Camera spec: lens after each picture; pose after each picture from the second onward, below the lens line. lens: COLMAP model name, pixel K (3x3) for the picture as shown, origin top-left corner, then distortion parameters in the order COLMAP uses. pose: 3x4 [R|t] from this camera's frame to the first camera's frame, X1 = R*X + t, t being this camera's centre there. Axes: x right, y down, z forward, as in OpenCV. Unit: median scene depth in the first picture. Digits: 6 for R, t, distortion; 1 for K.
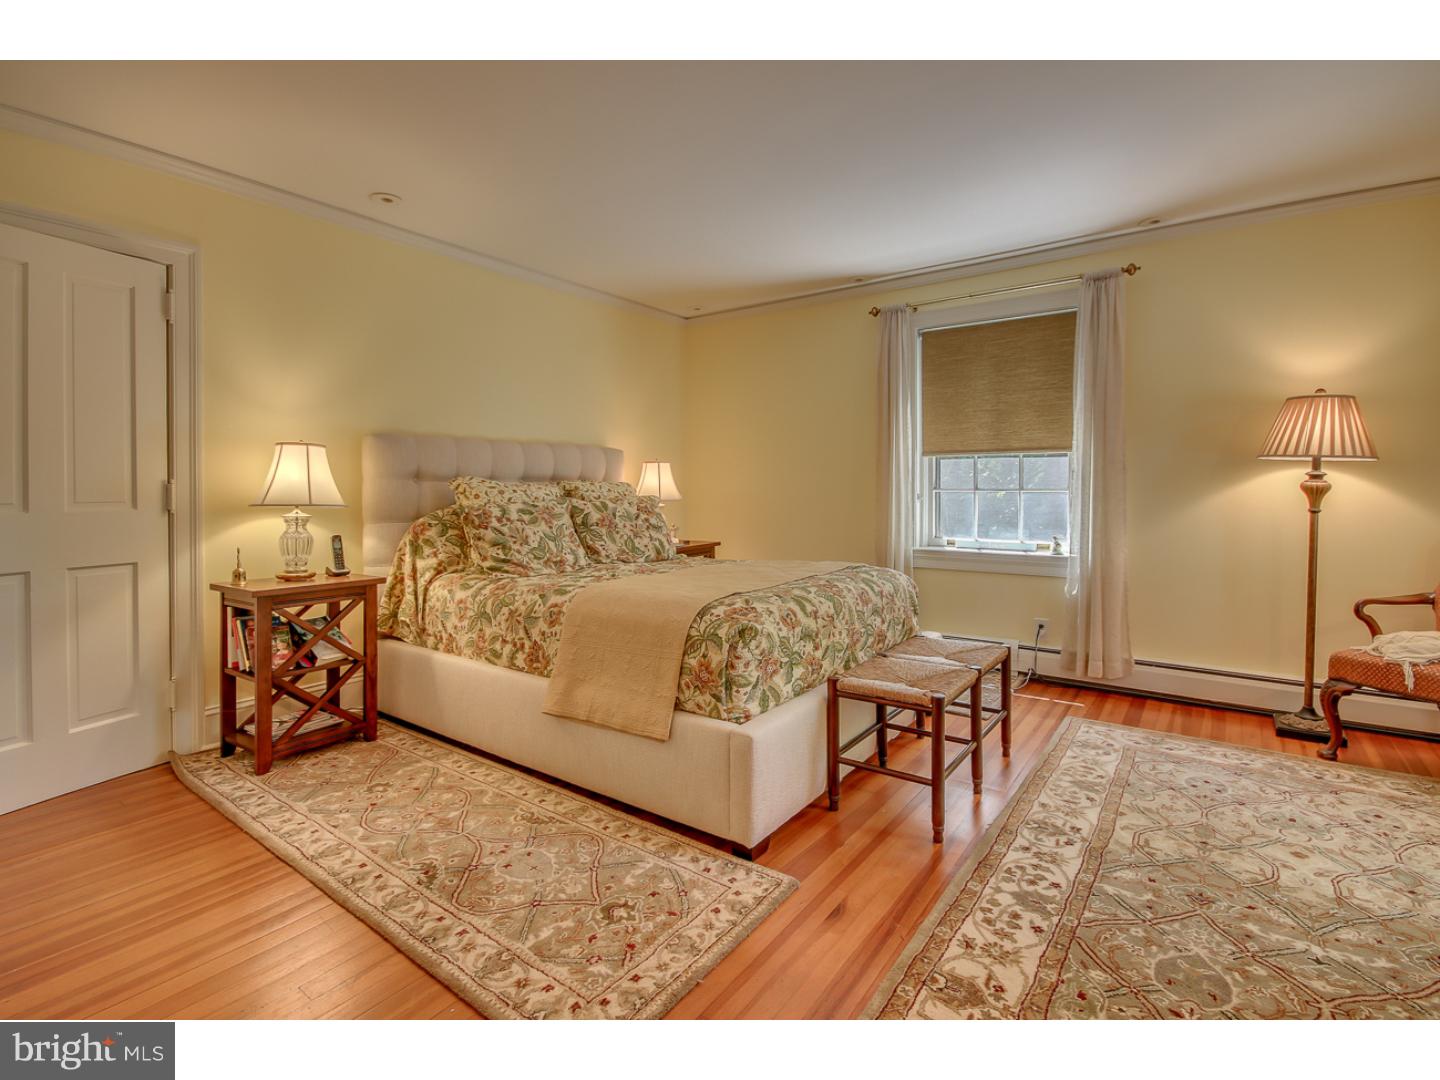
lens RADIAL K [[671.8, 0, 721.5], [0, 671.8, 513.7], [0, 0, 1]] dist [0.003526, -0.006957]
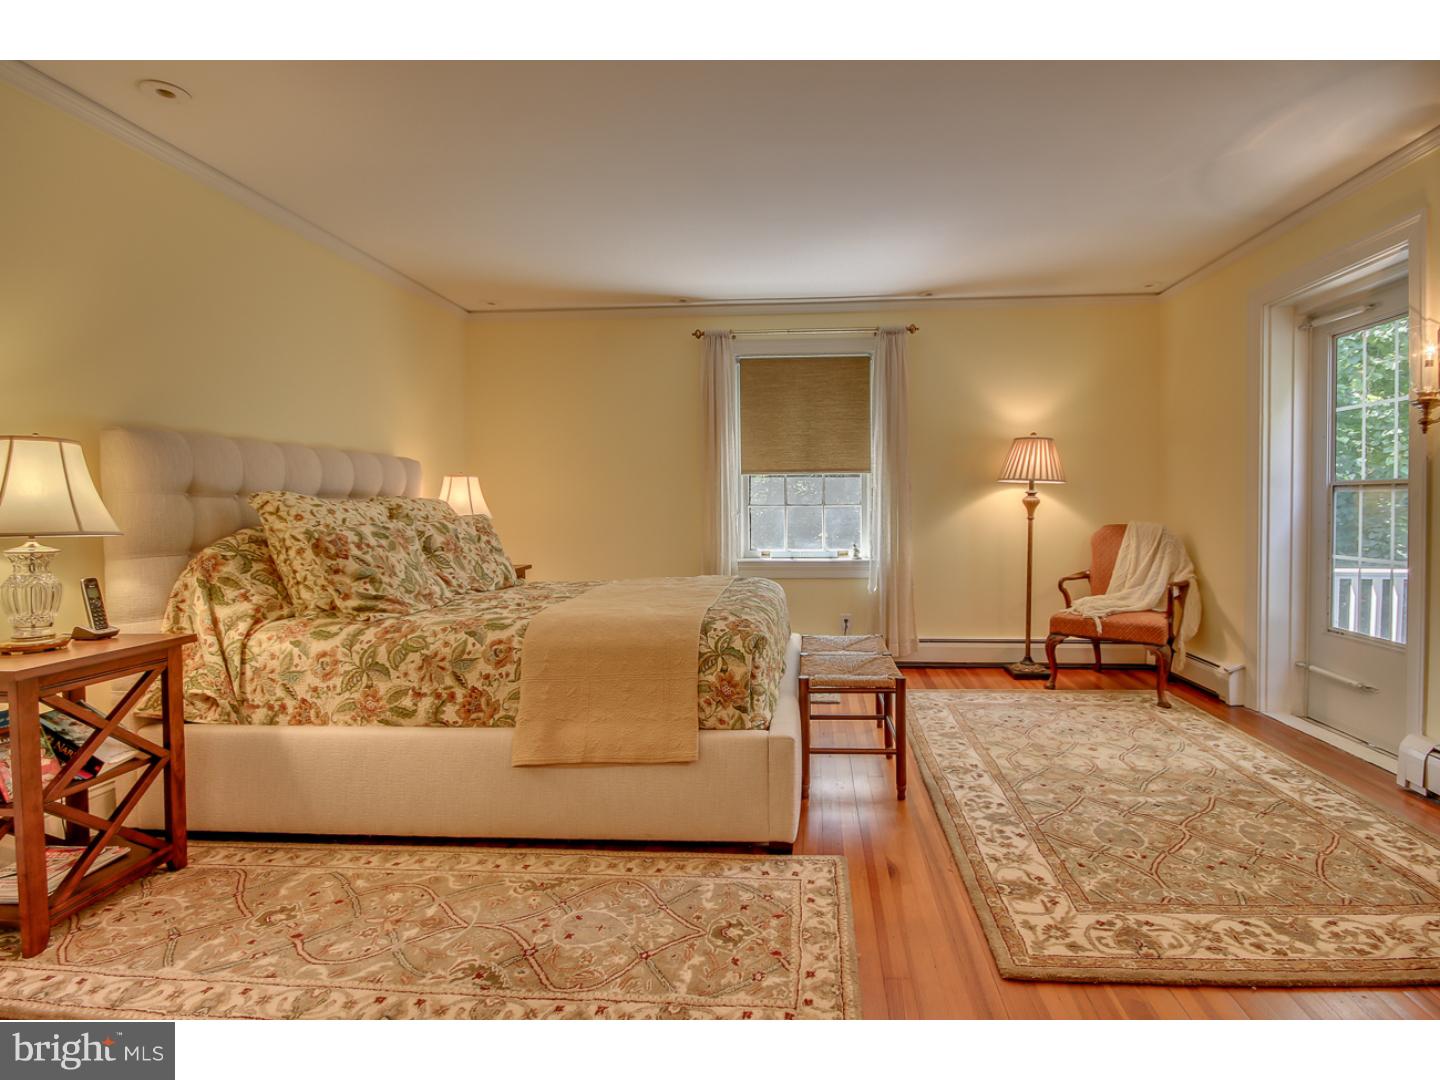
lens RADIAL K [[704.9, 0, 720.0], [0, 704.9, 540.0], [0, 0, 1]] dist [0.002930, -0.008293]
pose [[0.844305, -0.031599, 0.534931, -0.434428], [0.026954, 0.999501, 0.016499, -0.000526], [-0.535185, 0.000488, 0.844735, 0.083125]]
